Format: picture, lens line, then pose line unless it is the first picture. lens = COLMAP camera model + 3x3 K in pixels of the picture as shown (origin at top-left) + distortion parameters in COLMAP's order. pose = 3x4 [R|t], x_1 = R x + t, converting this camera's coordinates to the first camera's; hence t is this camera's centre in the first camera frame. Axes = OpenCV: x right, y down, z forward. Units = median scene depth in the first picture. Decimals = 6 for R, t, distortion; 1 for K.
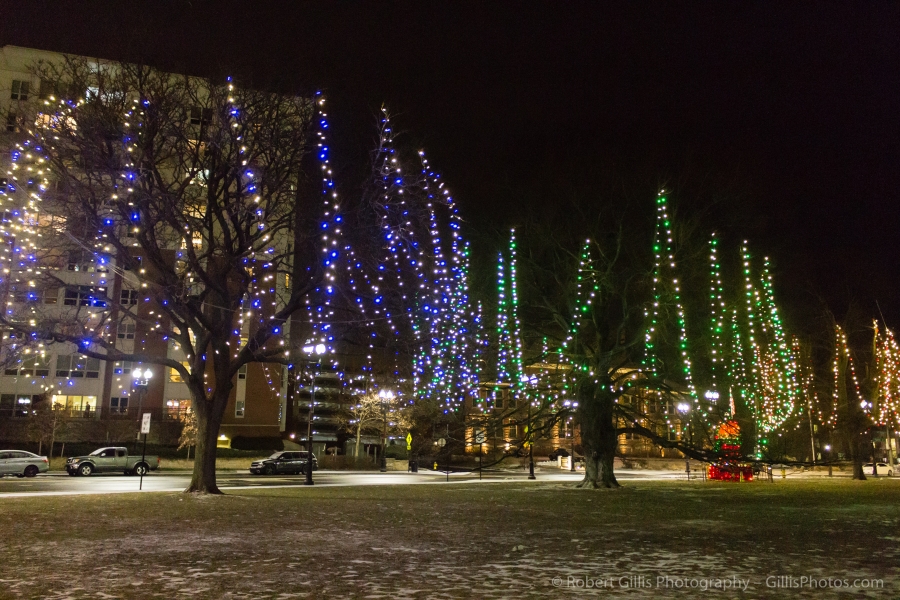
lens RADIAL K [[745.7, 0, 448.7], [0, 745.7, 297.3], [0, 0, 1]] dist [0.011893, -0.008915]
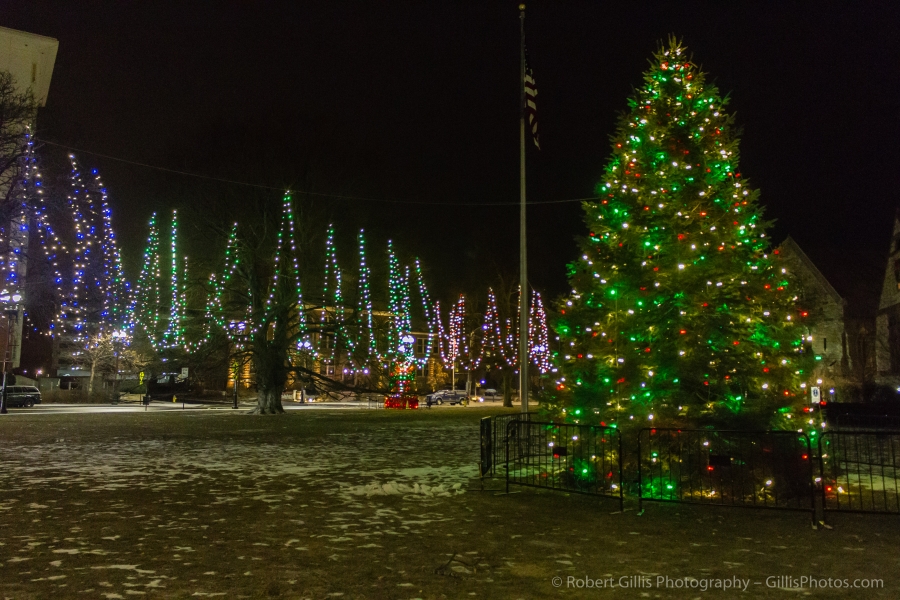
lens RADIAL K [[745.7, 0, 452.8], [0, 745.7, 302.5], [0, 0, 1]] dist [0.011893, -0.008915]
pose [[0.966059, 0.028809, 0.256710, 0.197063], [-0.052145, 0.995053, 0.084565, -0.061601], [-0.253004, -0.095081, 0.962782, -0.309235]]
